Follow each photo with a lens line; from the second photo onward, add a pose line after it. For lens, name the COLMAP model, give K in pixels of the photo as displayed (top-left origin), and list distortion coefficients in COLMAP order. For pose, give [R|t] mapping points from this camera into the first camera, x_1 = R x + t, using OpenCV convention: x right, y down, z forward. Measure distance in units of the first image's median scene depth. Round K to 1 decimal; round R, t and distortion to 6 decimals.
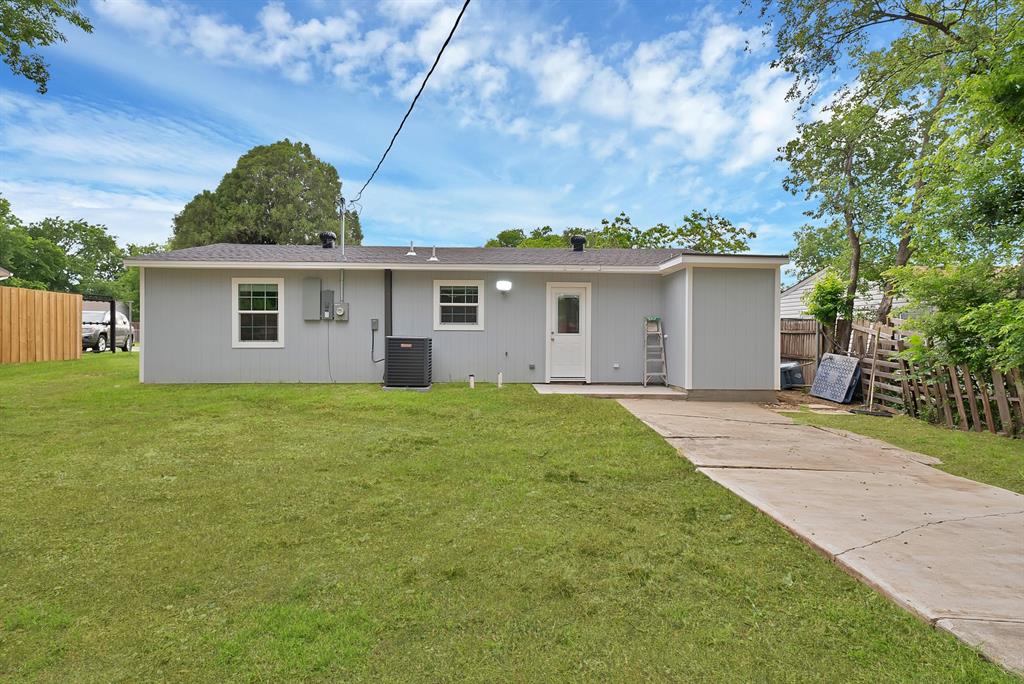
lens RADIAL K [[558.7, 0, 499.4], [0, 558.7, 336.9], [0, 0, 1]] dist [0.017592, 0.000990]
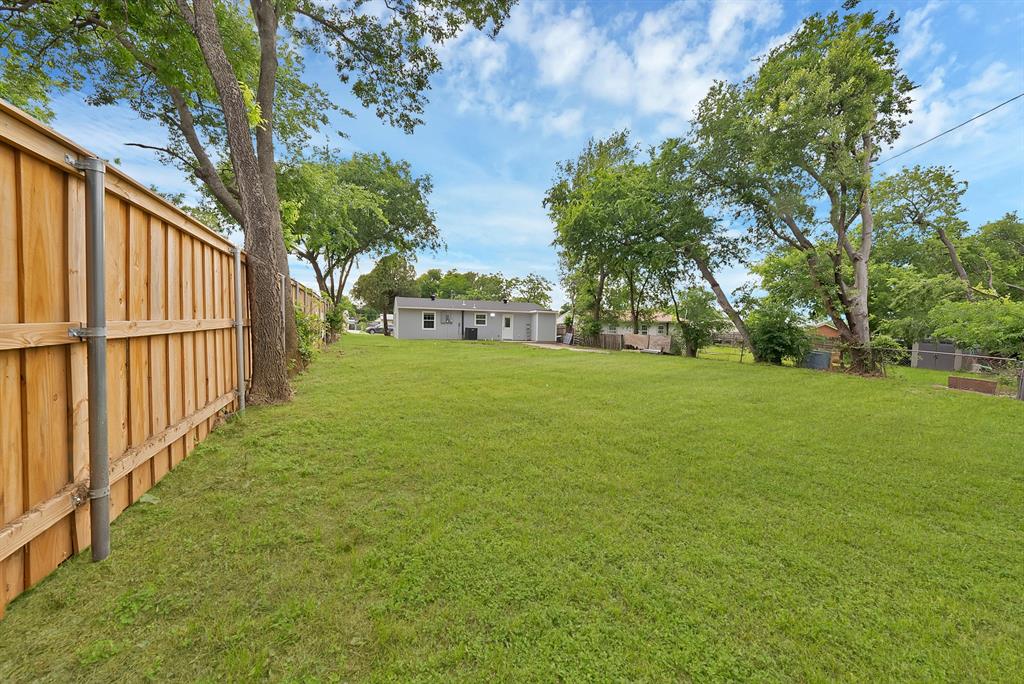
lens RADIAL K [[372.9, 0, 510.3], [0, 372.9, 336.0], [0, 0, 1]] dist [-0.025530, 0.004875]
pose [[0.954579, 0.009637, 0.297802, -0.643856], [-0.016405, 0.999661, 0.020236, 0.000883], [-0.297506, -0.024203, 0.954413, -1.515242]]
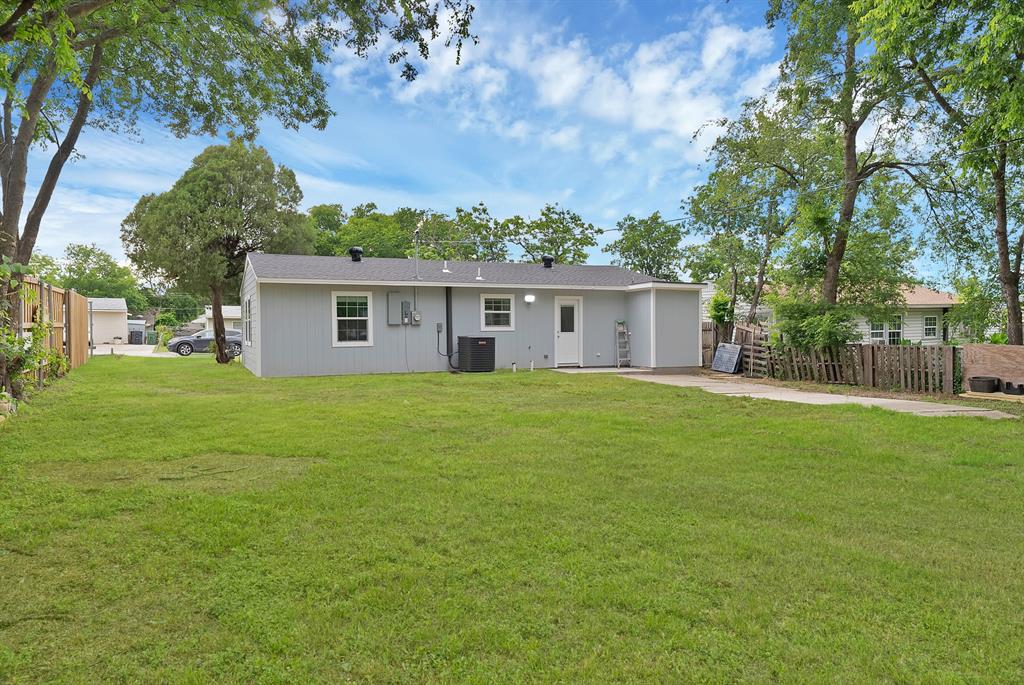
lens RADIAL K [[708.0, 0, 515.0], [0, 708.0, 339.1], [0, 0, 1]] dist [0.026727, 0.000055]
pose [[0.930818, -0.016112, 0.365126, -0.667237], [0.010934, 0.999808, 0.016246, -0.019534], [-0.365318, -0.011129, 0.930816, -0.624954]]
